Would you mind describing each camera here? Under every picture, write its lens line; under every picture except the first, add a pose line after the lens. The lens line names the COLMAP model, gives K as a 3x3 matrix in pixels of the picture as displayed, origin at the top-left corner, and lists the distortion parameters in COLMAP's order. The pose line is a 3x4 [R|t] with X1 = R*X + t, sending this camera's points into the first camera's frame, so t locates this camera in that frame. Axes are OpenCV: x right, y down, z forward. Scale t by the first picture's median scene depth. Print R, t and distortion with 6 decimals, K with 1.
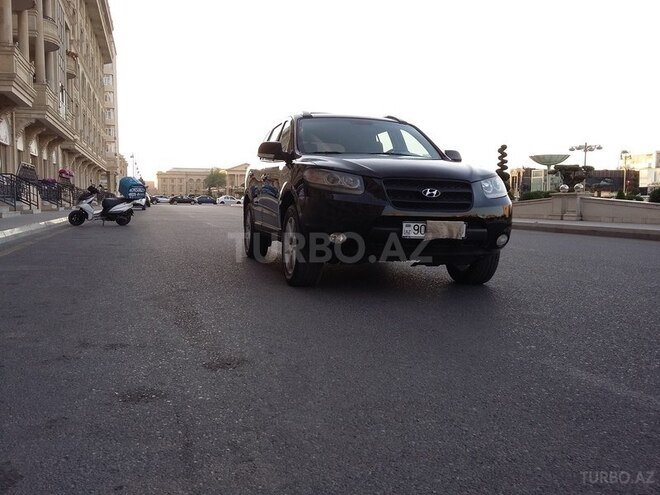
lens RADIAL K [[613.2, 0, 330.0], [0, 613.2, 247.5], [0, 0, 1]] dist [0.086297, -0.182297]
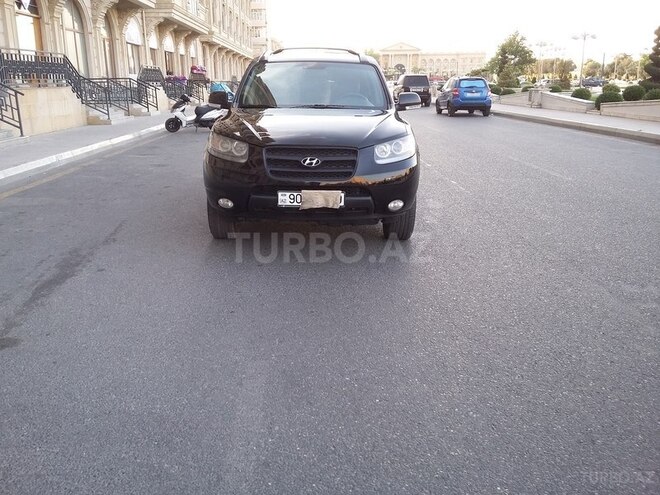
lens RADIAL K [[613.2, 0, 330.0], [0, 613.2, 247.5], [0, 0, 1]] dist [0.086297, -0.182297]
pose [[0.968888, 0.050279, -0.242340, 0.112828], [-0.004287, 0.982411, 0.186682, -0.034962], [0.247464, -0.179835, 0.952062, 0.002122]]
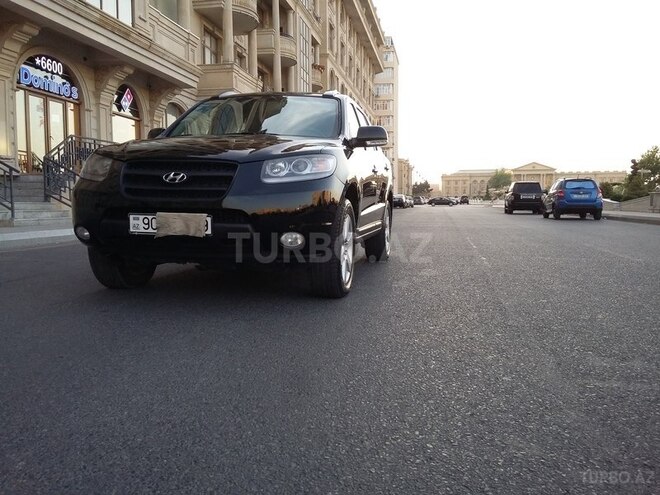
lens RADIAL K [[613.2, 0, 330.0], [0, 613.2, 247.5], [0, 0, 1]] dist [0.086297, -0.182297]
pose [[0.895662, 0.023599, -0.444109, 0.174233], [-0.024930, 0.999685, 0.002844, -0.001531], [0.444036, 0.008525, 0.895968, 0.095518]]
